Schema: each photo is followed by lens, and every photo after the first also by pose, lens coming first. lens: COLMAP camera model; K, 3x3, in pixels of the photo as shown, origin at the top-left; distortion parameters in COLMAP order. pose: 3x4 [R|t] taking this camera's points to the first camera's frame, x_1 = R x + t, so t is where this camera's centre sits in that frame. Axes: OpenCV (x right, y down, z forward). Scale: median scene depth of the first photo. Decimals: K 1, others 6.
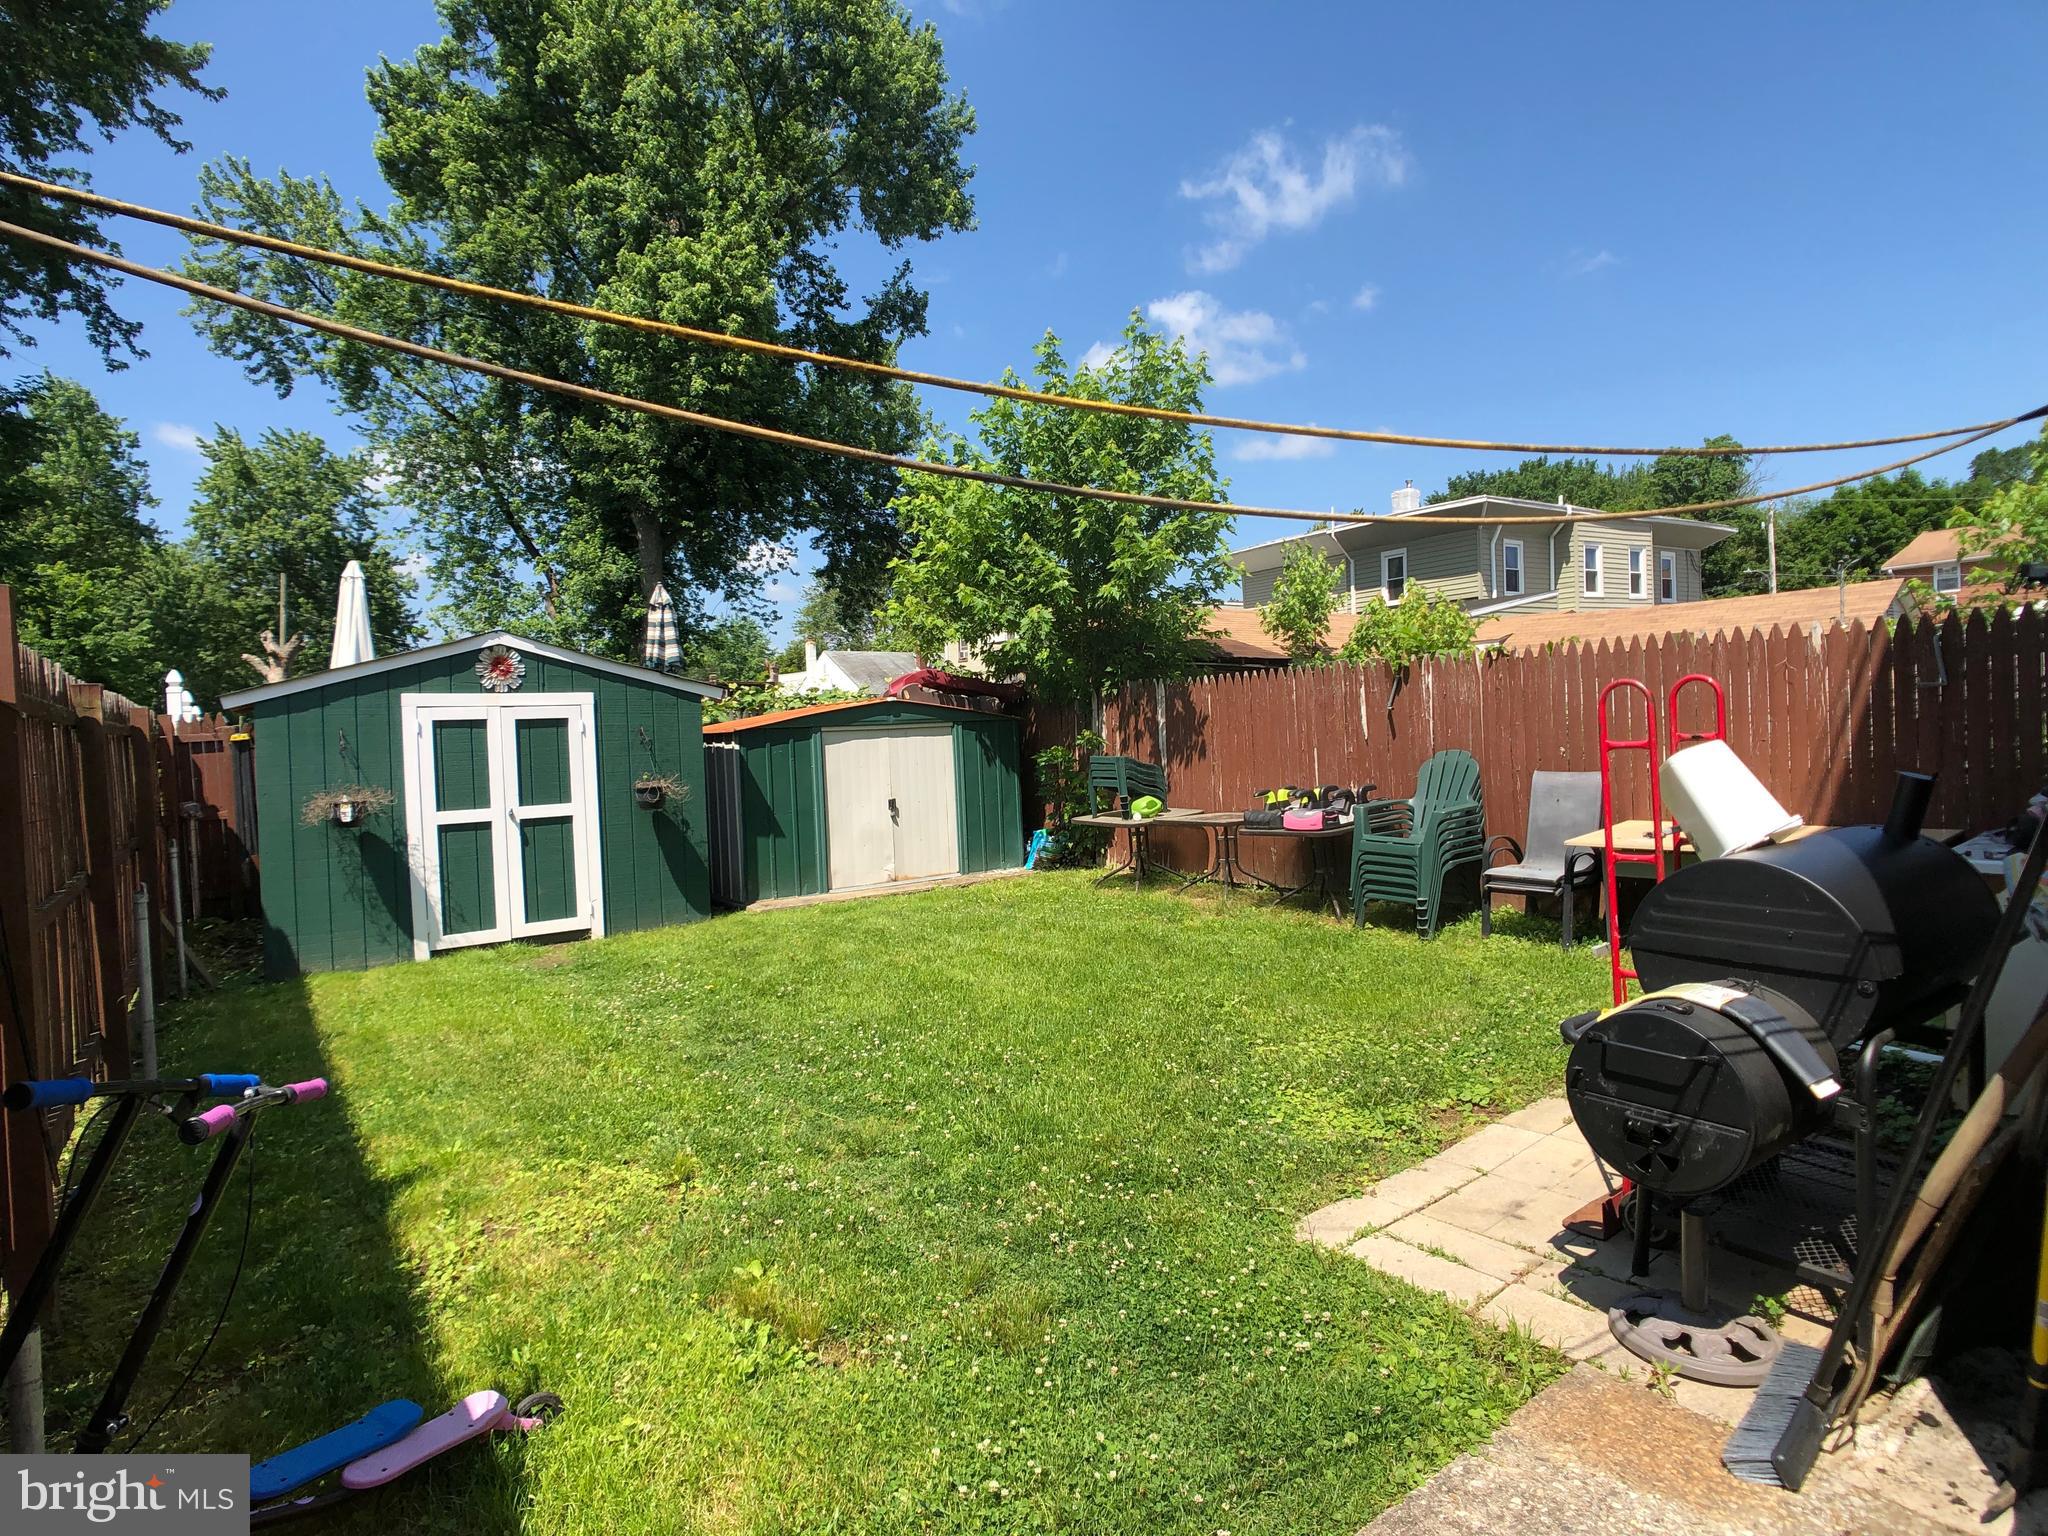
lens RADIAL K [[1083.1, 0, 1011.2], [0, 1083.1, 740.4], [0, 0, 1]] dist [-0.030126, 0.012295]
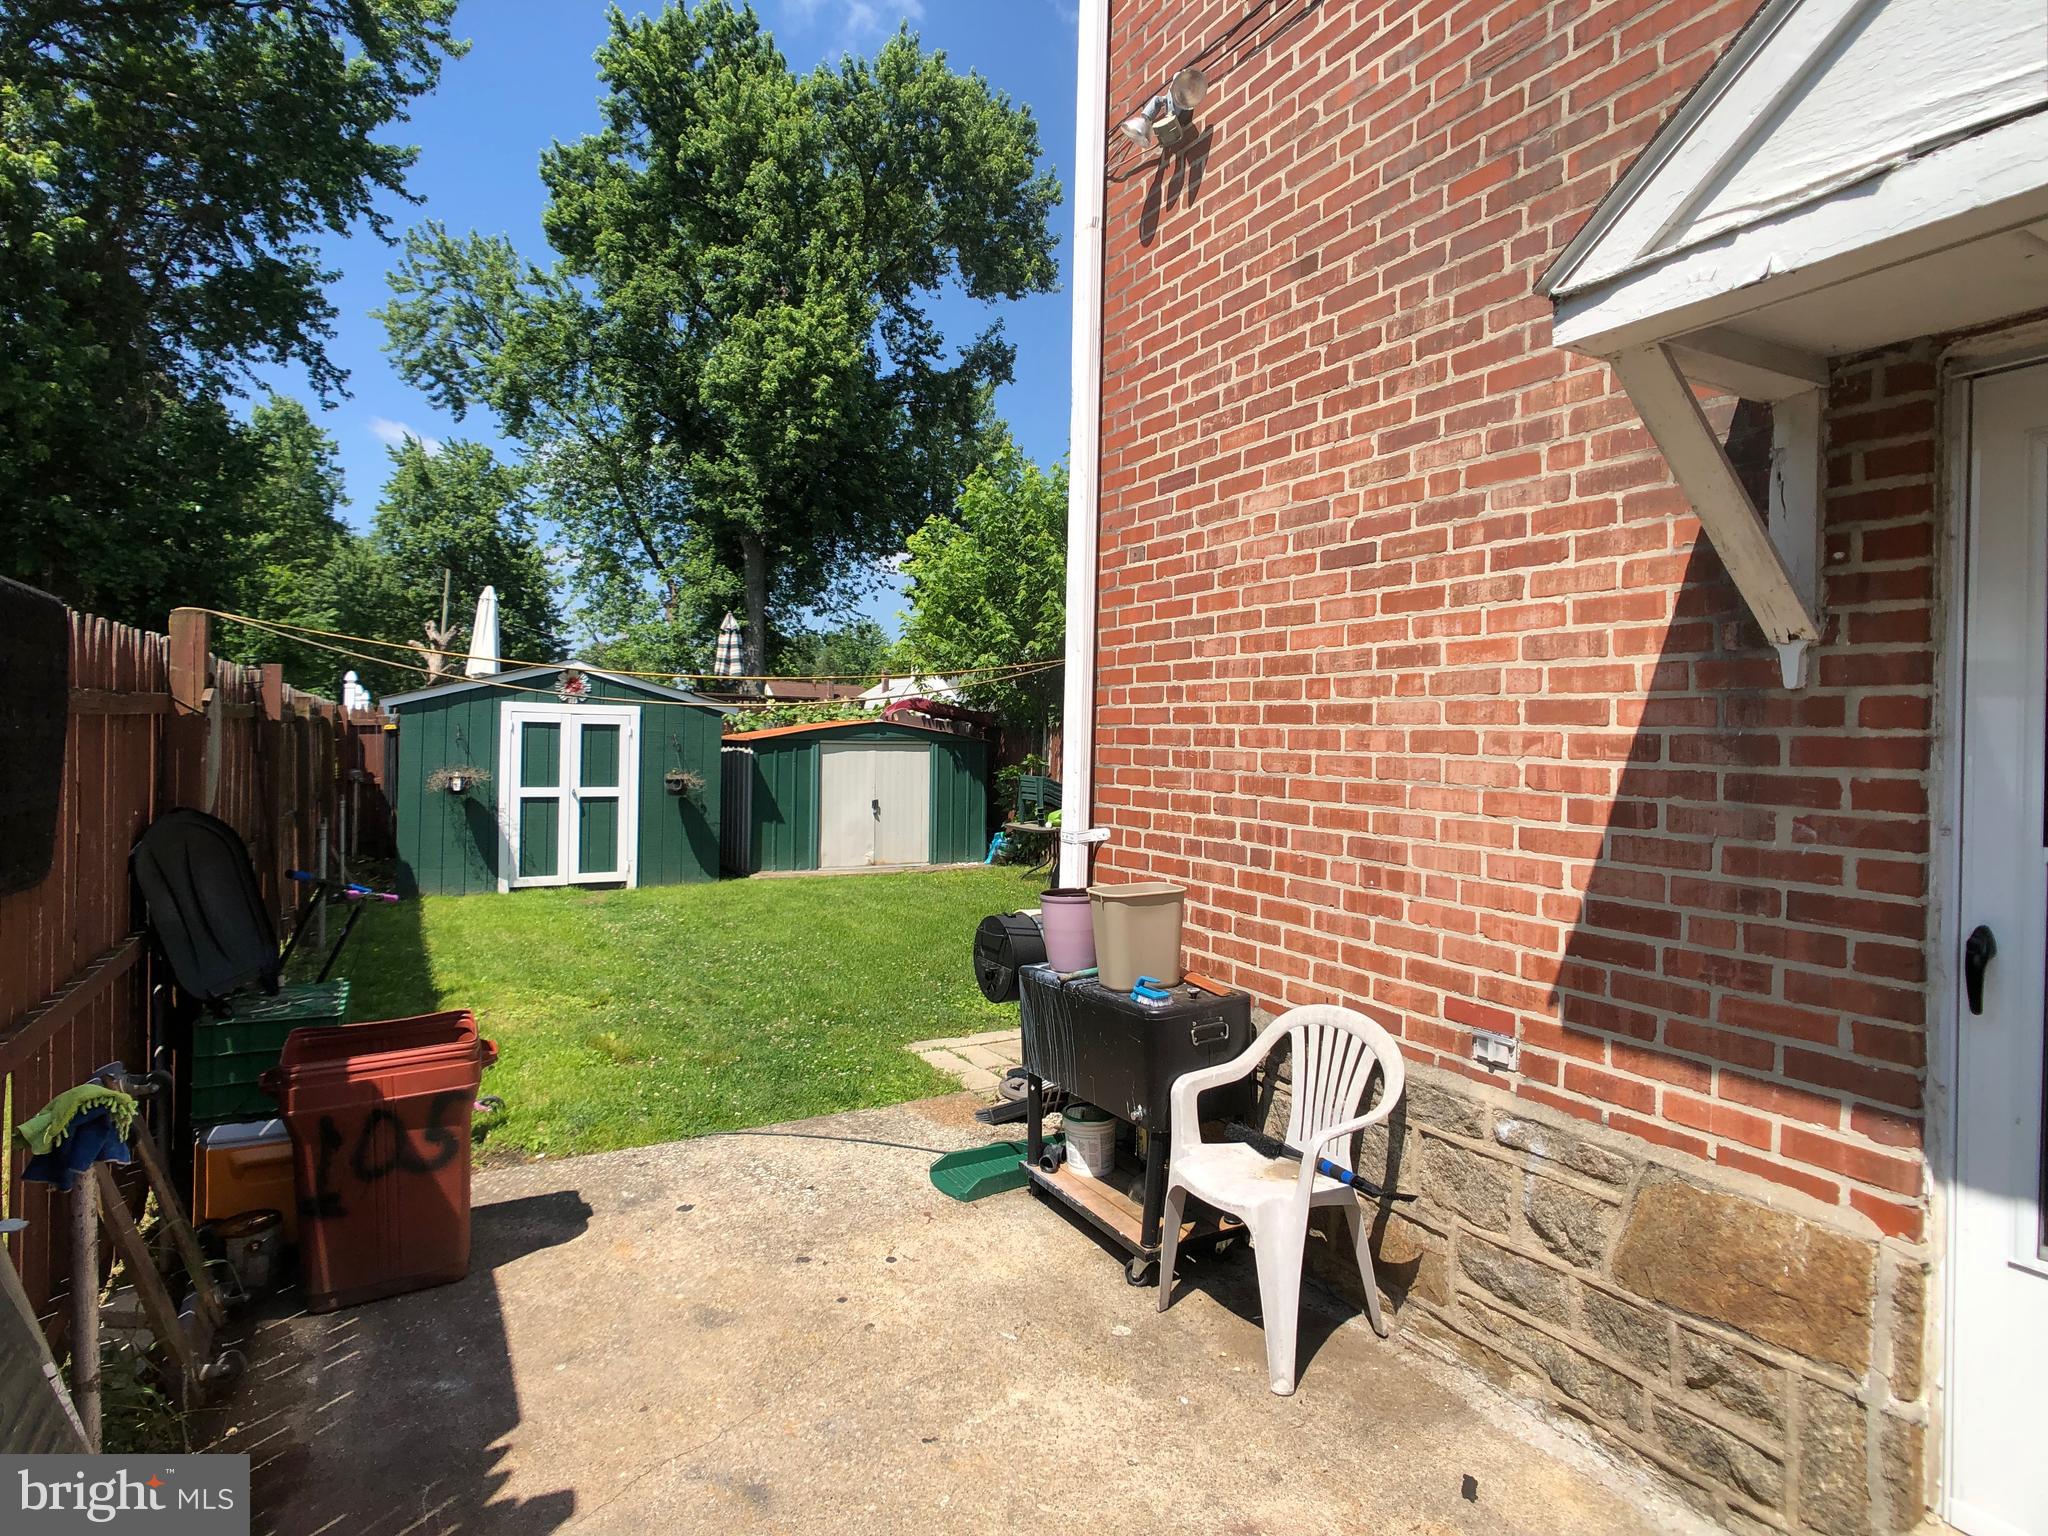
lens RADIAL K [[1075.2, 0, 1020.8], [0, 1075.2, 729.6], [0, 0, 1]] dist [-0.004466, -0.036356]
pose [[0.993205, 0.054144, -0.103013, 0.077075], [-0.056226, 0.998266, -0.017413, -0.006385], [0.101891, 0.023087, 0.994528, -0.097956]]
